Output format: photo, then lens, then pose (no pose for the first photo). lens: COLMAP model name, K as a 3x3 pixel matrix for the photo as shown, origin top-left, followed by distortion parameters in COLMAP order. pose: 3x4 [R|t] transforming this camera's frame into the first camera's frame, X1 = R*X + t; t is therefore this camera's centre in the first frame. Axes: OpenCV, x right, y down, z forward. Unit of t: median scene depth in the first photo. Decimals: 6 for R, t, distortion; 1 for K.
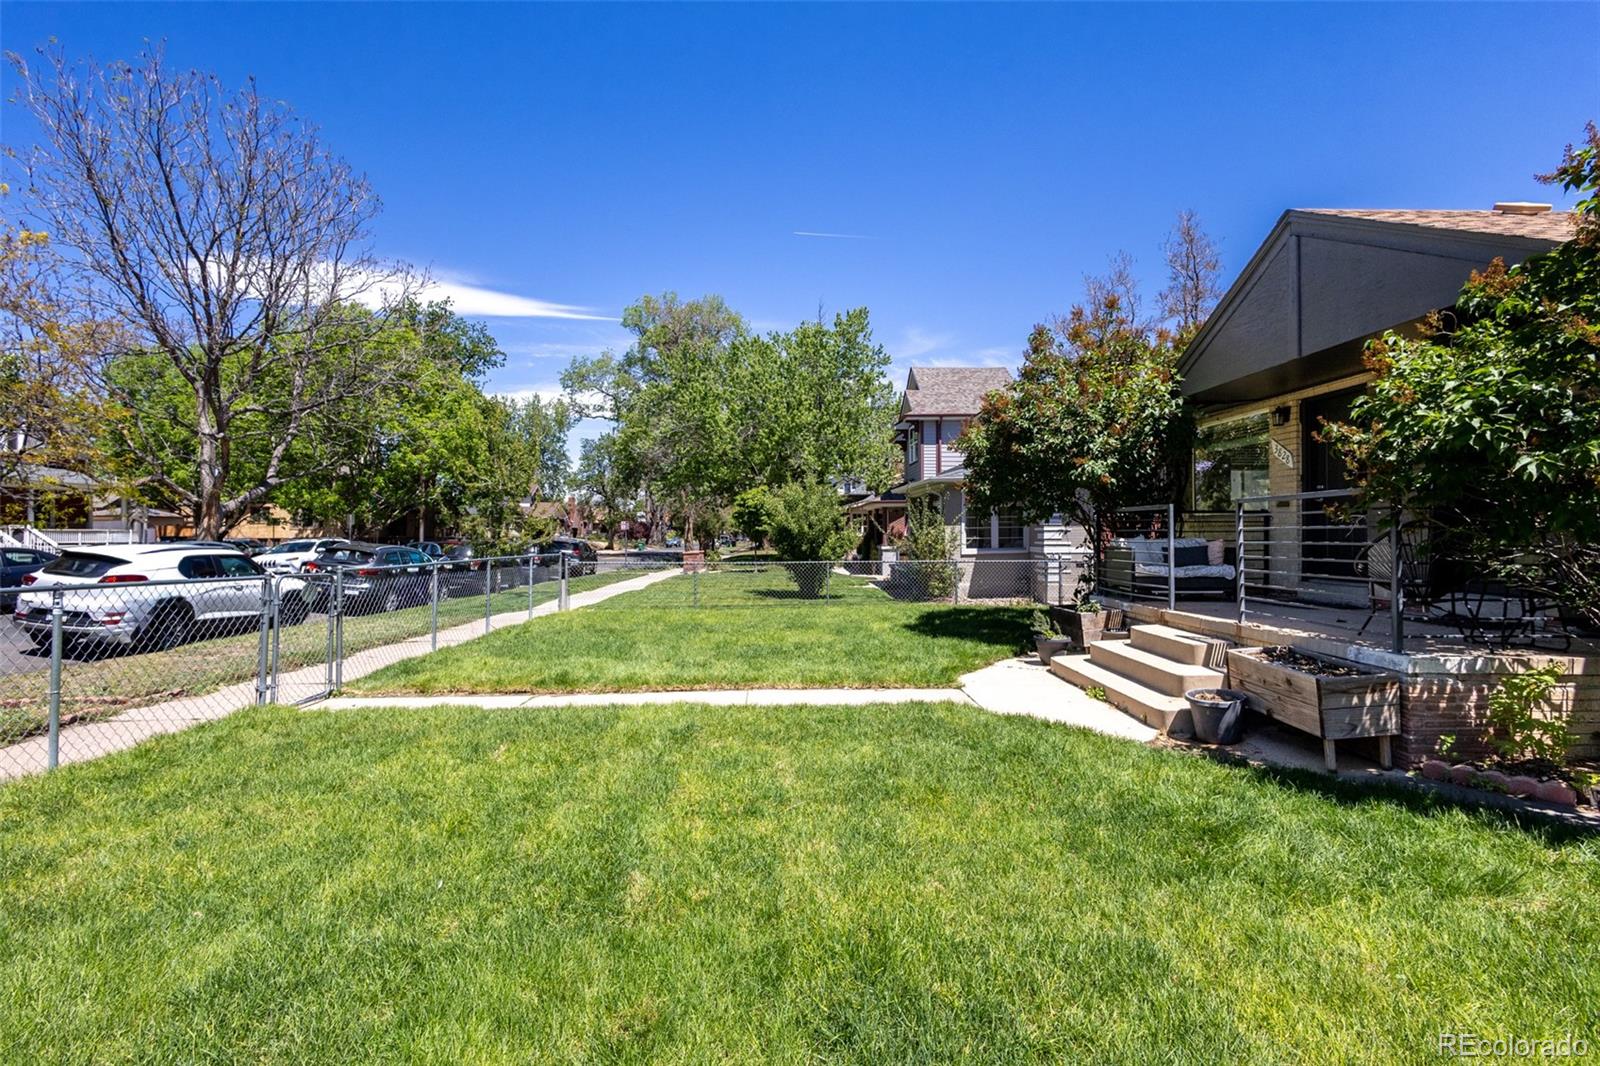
lens RADIAL K [[738.2, 0, 796.4], [0, 738.2, 538.0], [0, 0, 1]] dist [0.008691, 0.000761]
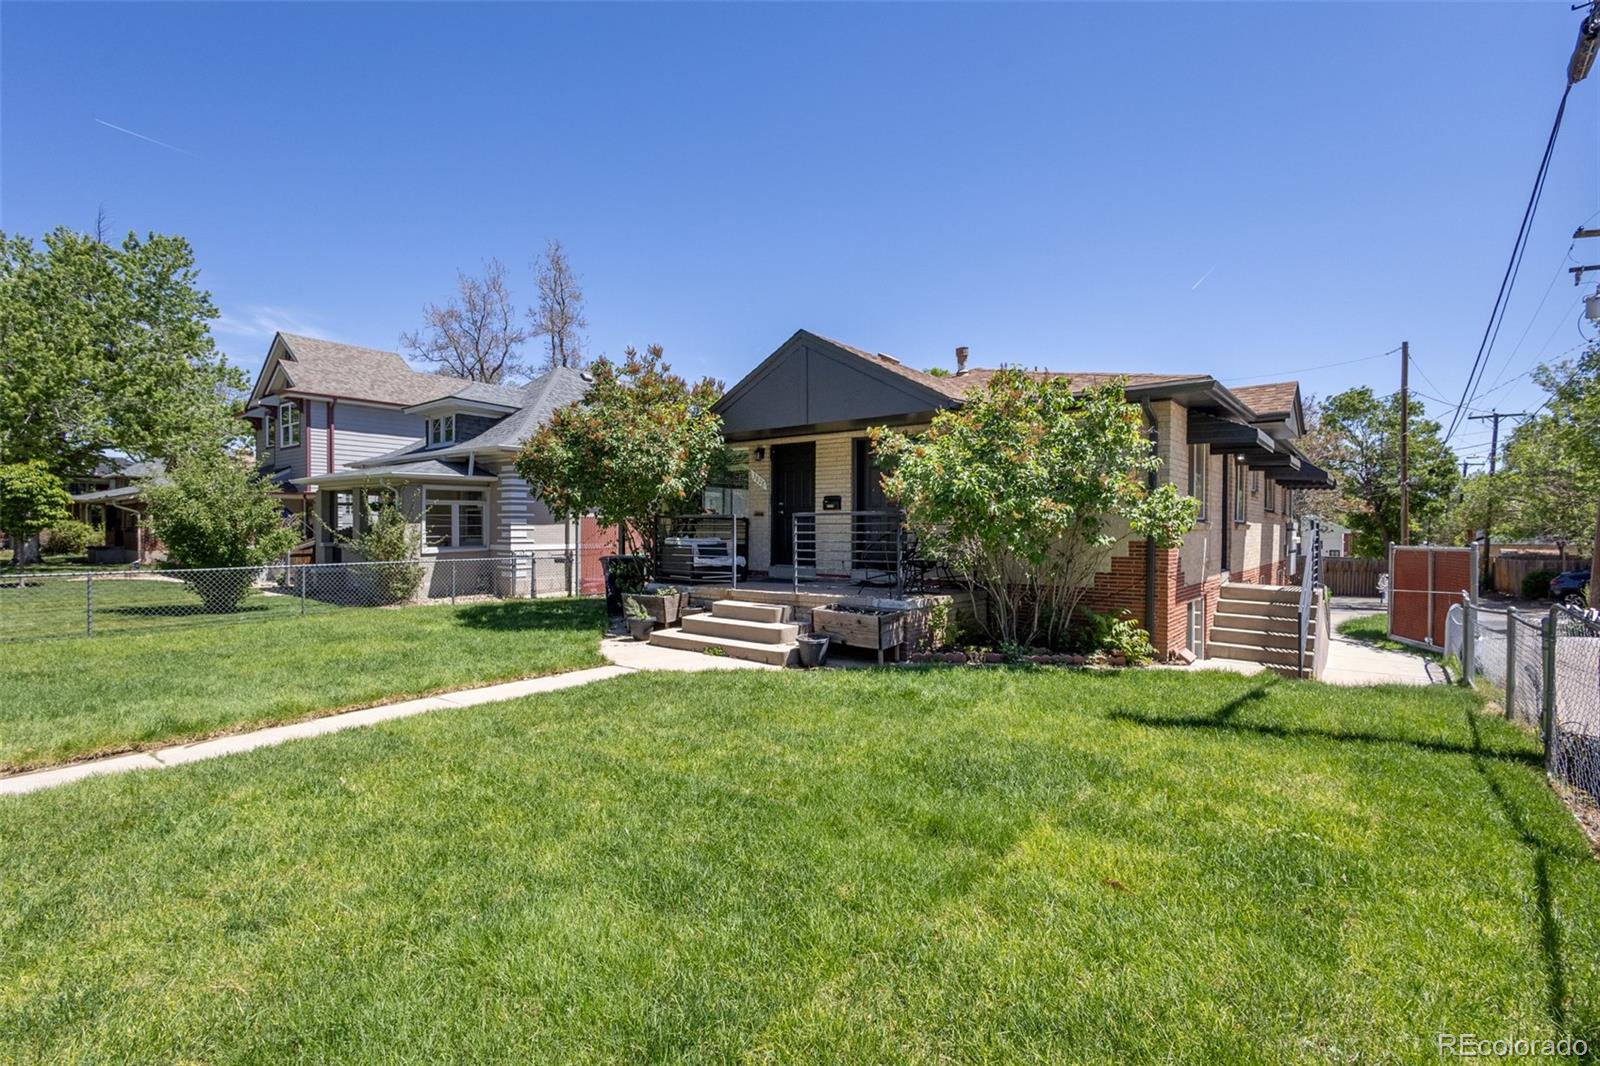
lens RADIAL K [[738.2, 0, 809.6], [0, 738.2, 533.7], [0, 0, 1]] dist [0.008691, 0.000761]
pose [[0.630968, -0.001265, 0.775808, -0.410316], [0.001119, 0.999999, 0.000721, -0.007664], [-0.775808, 0.000413, 0.630969, -0.001496]]
